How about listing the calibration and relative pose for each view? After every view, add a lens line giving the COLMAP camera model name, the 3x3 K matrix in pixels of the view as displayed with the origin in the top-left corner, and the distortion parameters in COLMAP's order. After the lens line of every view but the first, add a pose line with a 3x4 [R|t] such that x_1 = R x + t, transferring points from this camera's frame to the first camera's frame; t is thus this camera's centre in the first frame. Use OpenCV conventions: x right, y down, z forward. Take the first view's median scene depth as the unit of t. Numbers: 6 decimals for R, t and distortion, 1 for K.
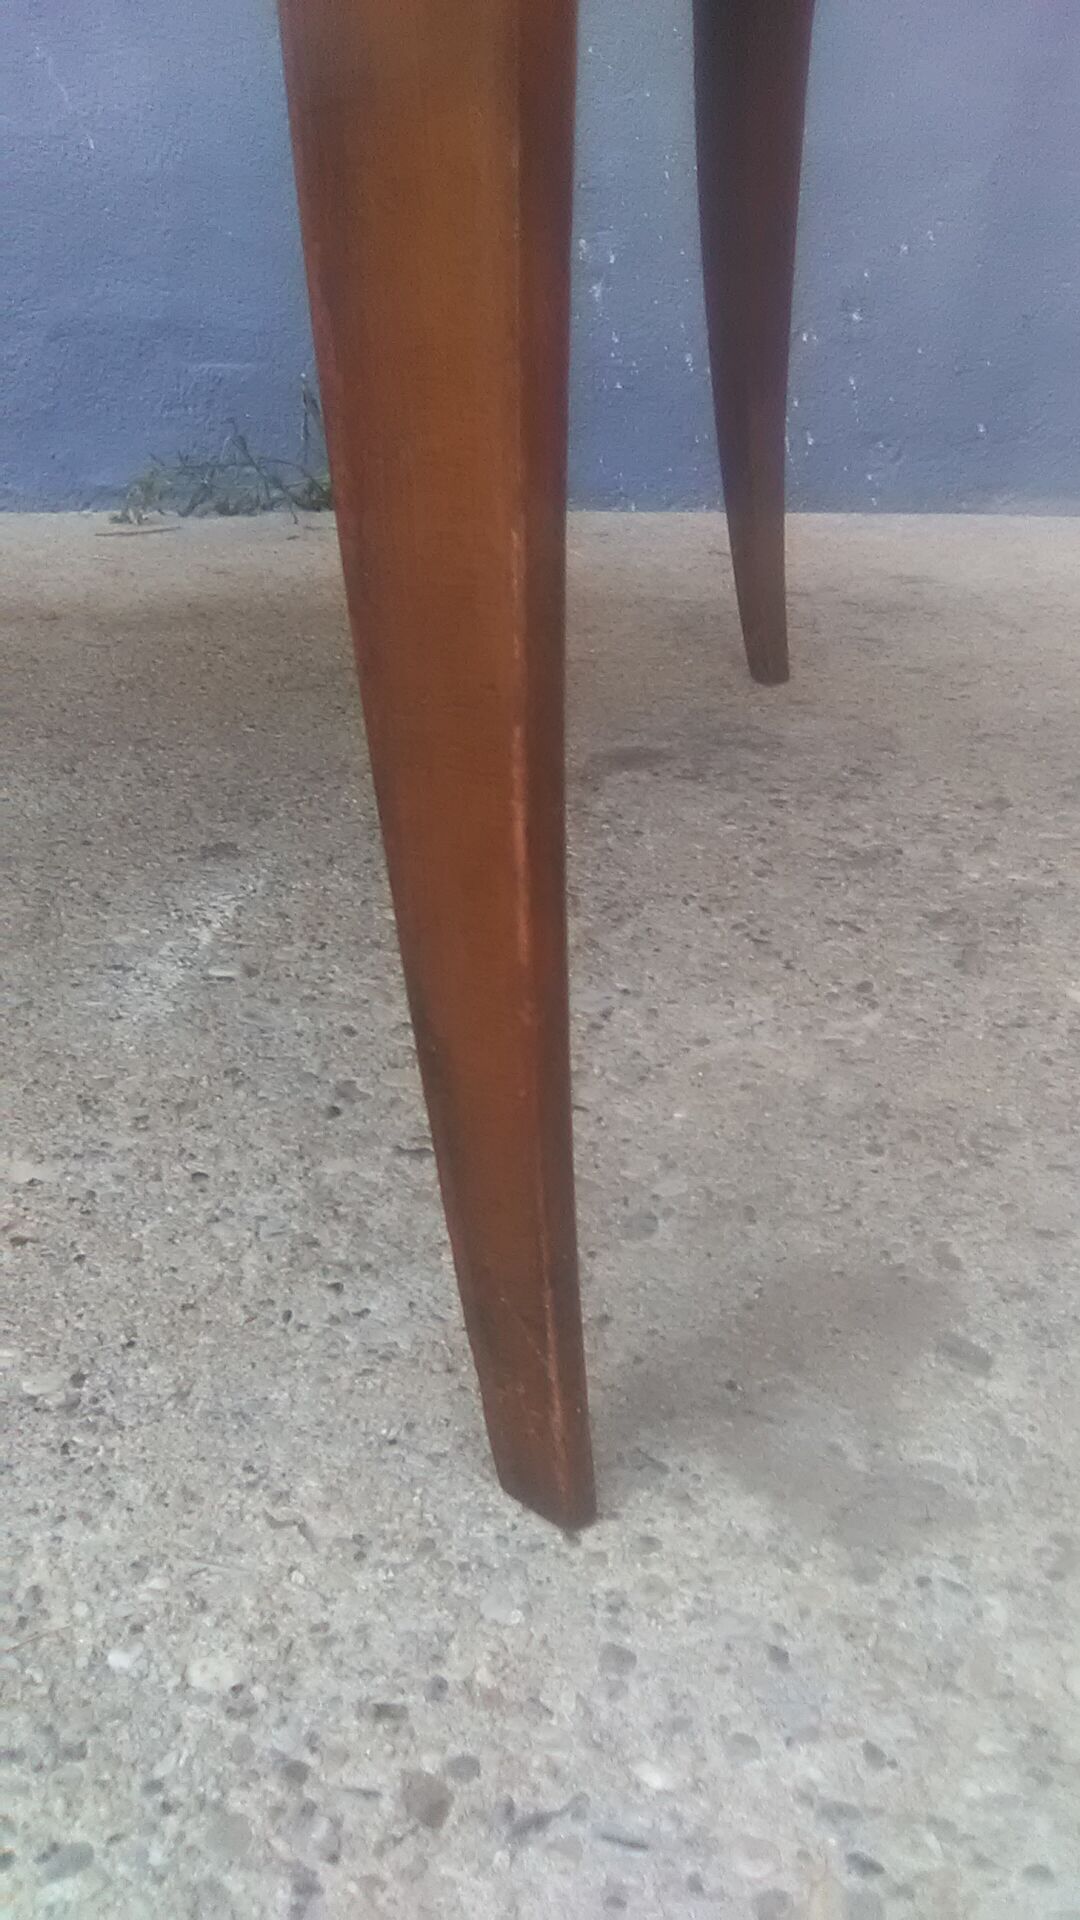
lens RADIAL K [[1626.1, 0, 574.0], [0, 1626.1, 947.5], [0, 0, 1]] dist [-0.036415, -0.040495]
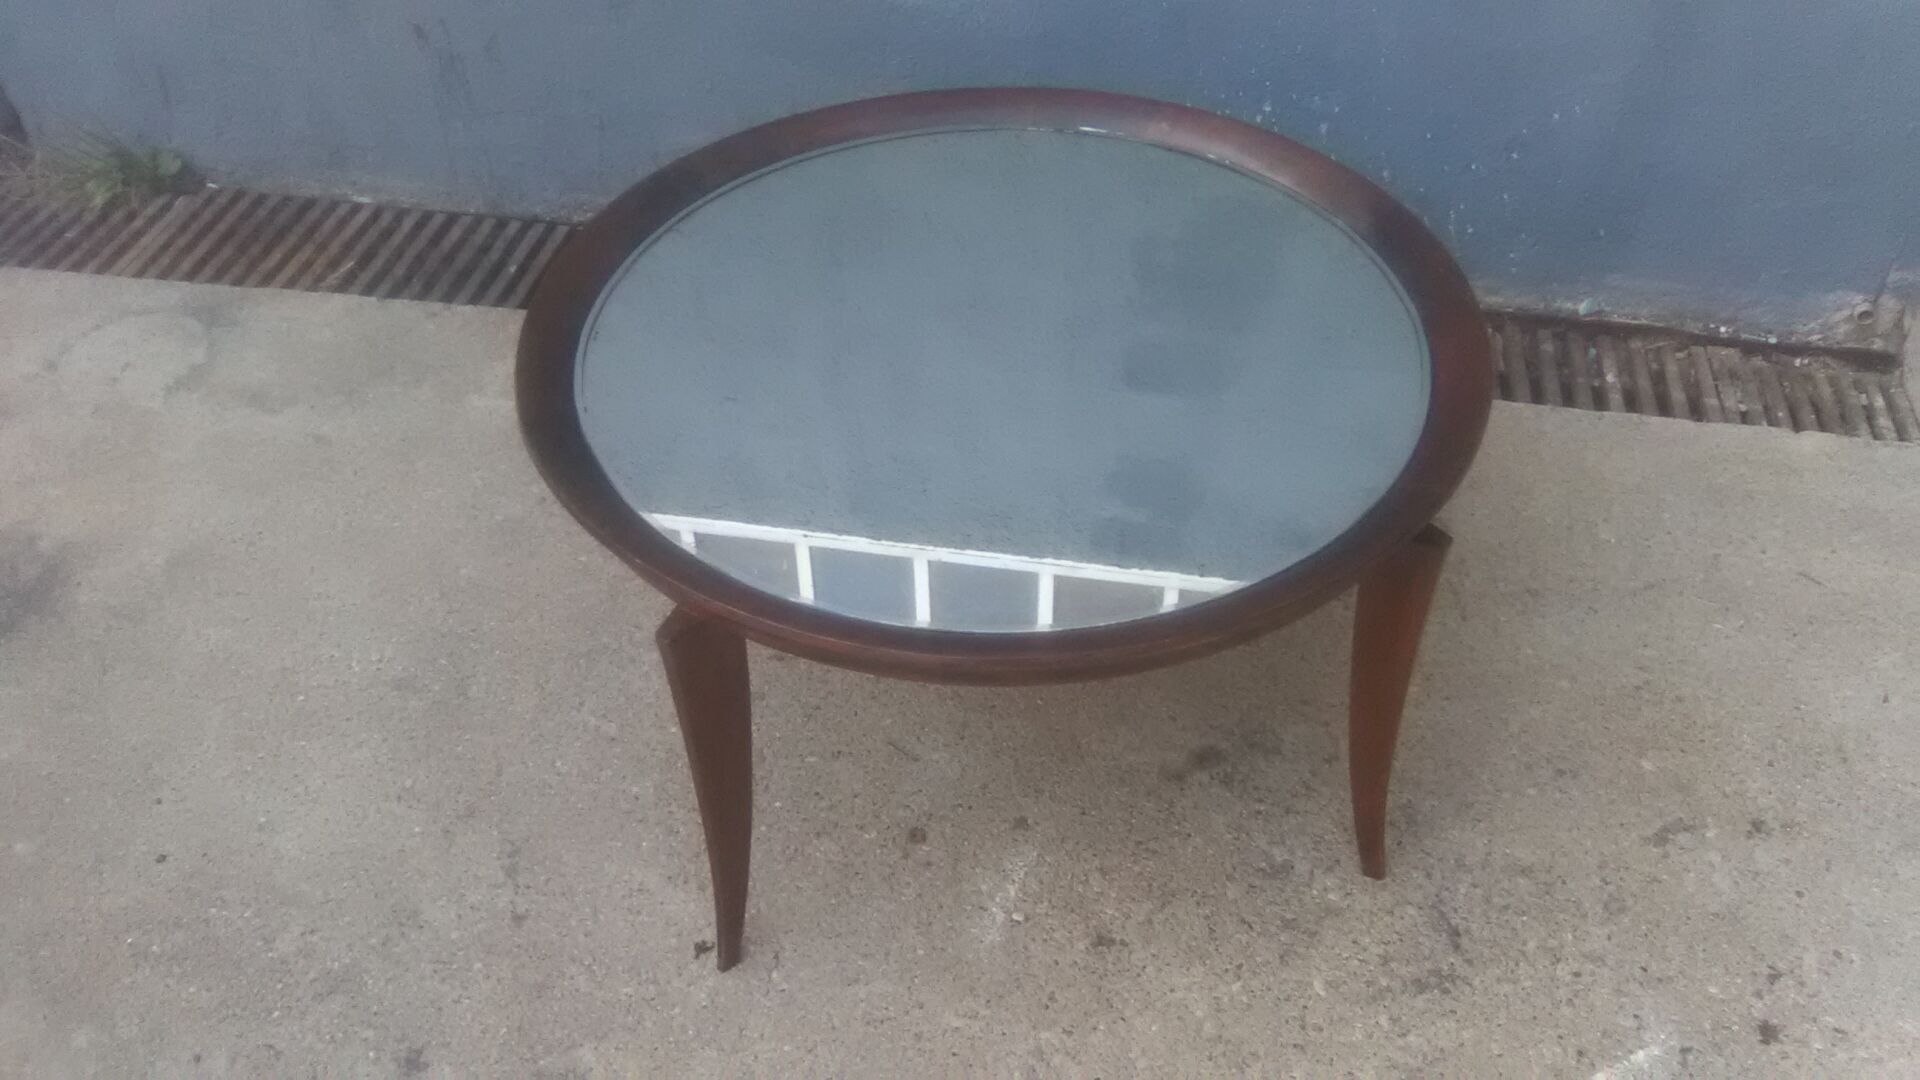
lens RADIAL K [[1626.1, 0, 970.1], [0, 1626.1, 541.7], [0, 0, 1]] dist [-0.036415, -0.040495]
pose [[0.966131, 0.148521, -0.211026, 0.184597], [-0.075490, 0.944662, 0.319242, -1.340320], [0.246763, -0.292499, 0.923879, -1.300465]]
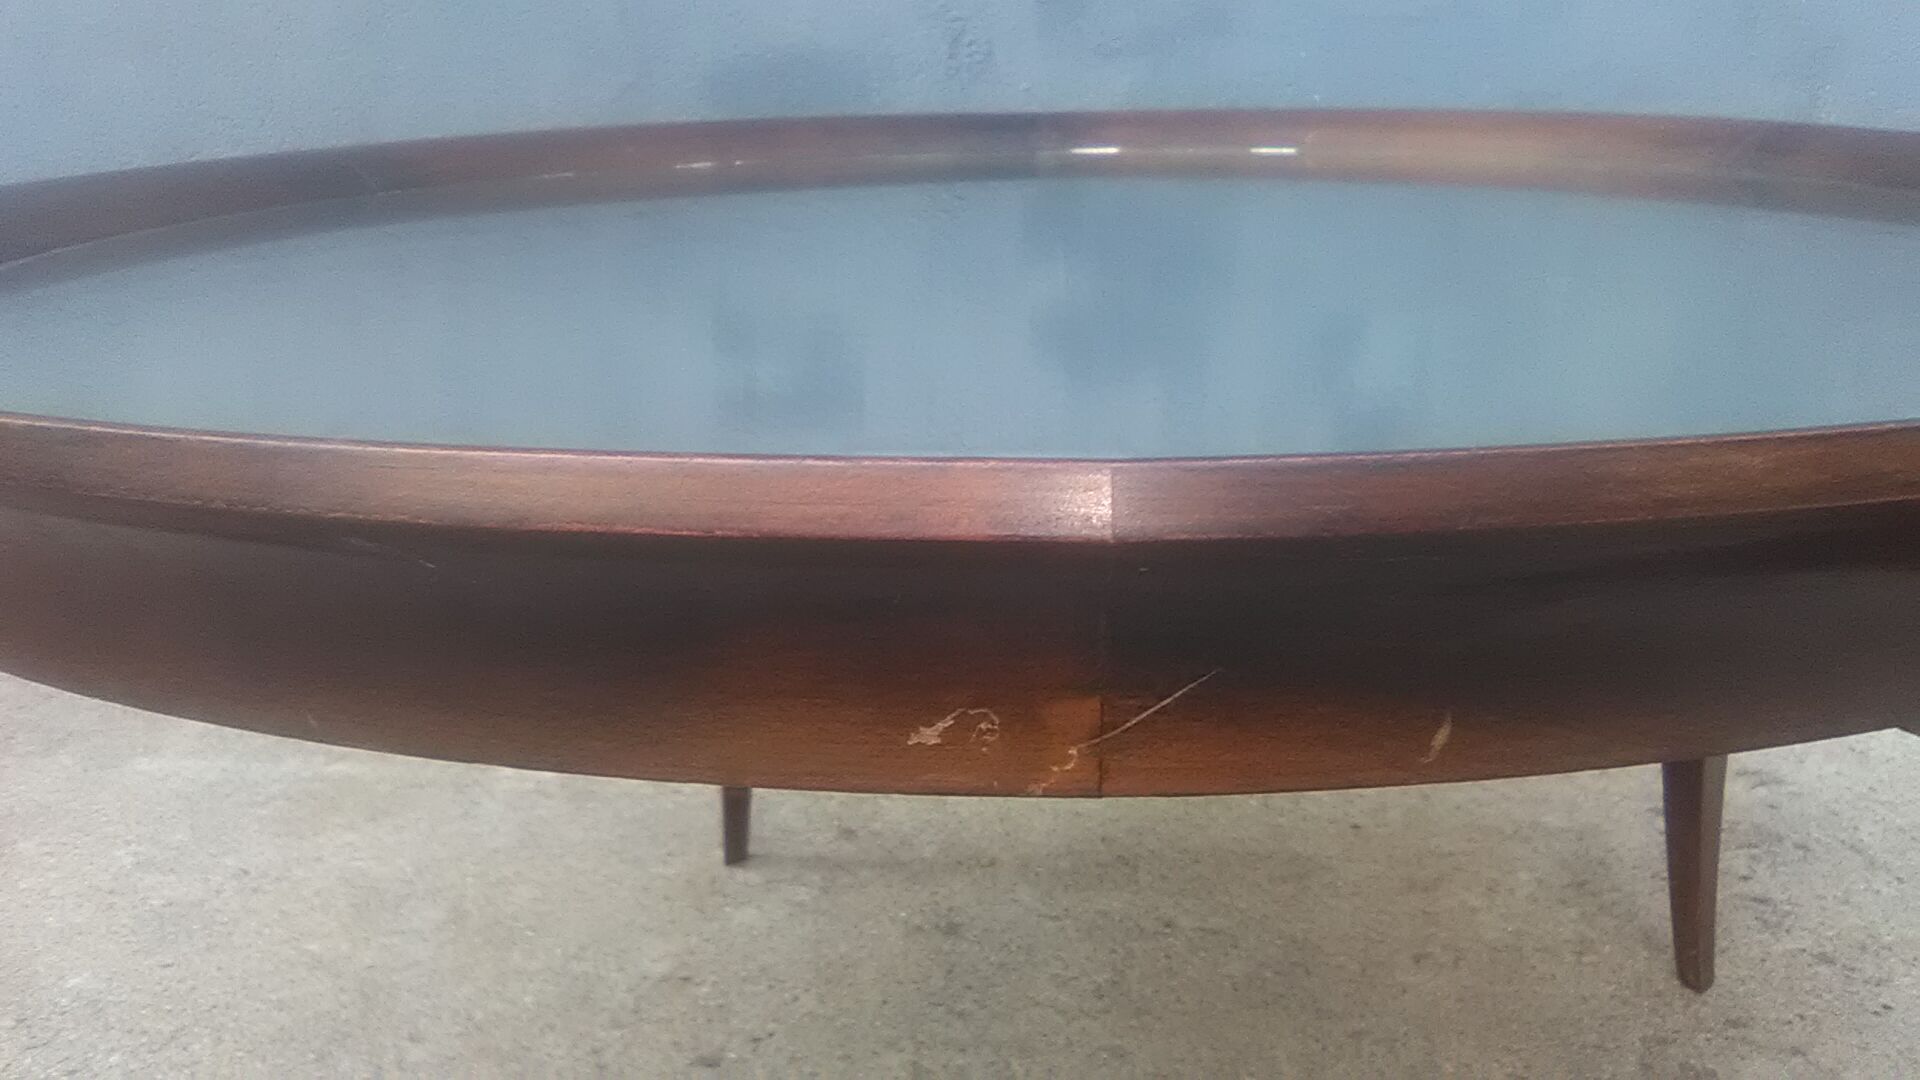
lens RADIAL K [[1626.1, 0, 978.2], [0, 1626.1, 532.4], [0, 0, 1]] dist [-0.036415, -0.040495]
pose [[0.994090, -0.006893, -0.108345, -0.337925], [-0.006987, 0.991852, -0.127206, -0.465991], [0.108339, 0.127211, 0.985941, -0.195335]]
